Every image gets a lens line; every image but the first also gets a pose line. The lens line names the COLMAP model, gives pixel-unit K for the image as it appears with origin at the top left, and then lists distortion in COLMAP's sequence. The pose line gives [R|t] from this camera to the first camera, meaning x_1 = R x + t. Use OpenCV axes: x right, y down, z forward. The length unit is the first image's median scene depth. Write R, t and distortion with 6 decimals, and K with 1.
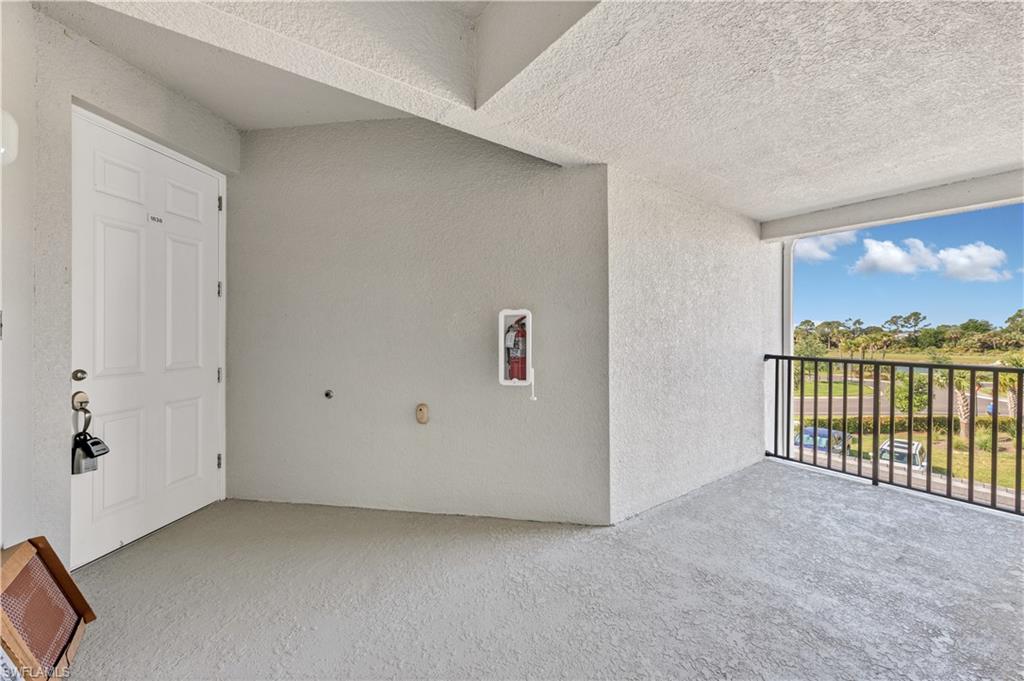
lens RADIAL K [[390.9, 0, 519.7], [0, 390.9, 343.8], [0, 0, 1]] dist [0.005018, -0.000625]
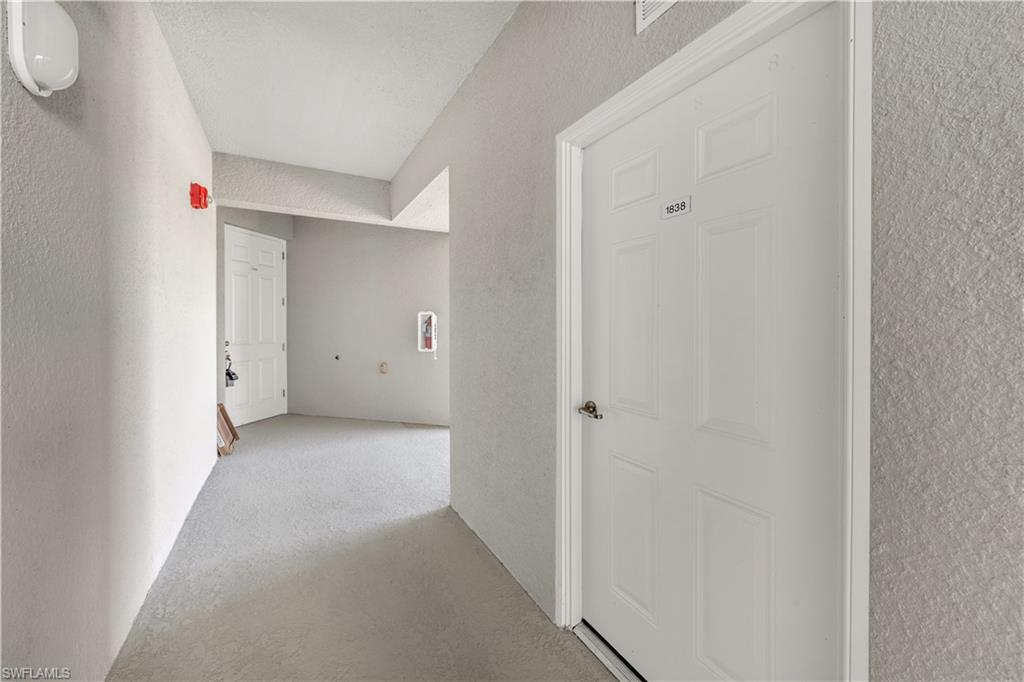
lens RADIAL K [[390.9, 0, 509.1], [0, 390.9, 340.4], [0, 0, 1]] dist [0.005018, -0.000625]
pose [[0.991513, 0.001499, -0.130001, 0.635416], [0.000158, 0.999919, 0.012737, 0.026317], [0.130009, -0.012650, 0.991432, -0.832780]]
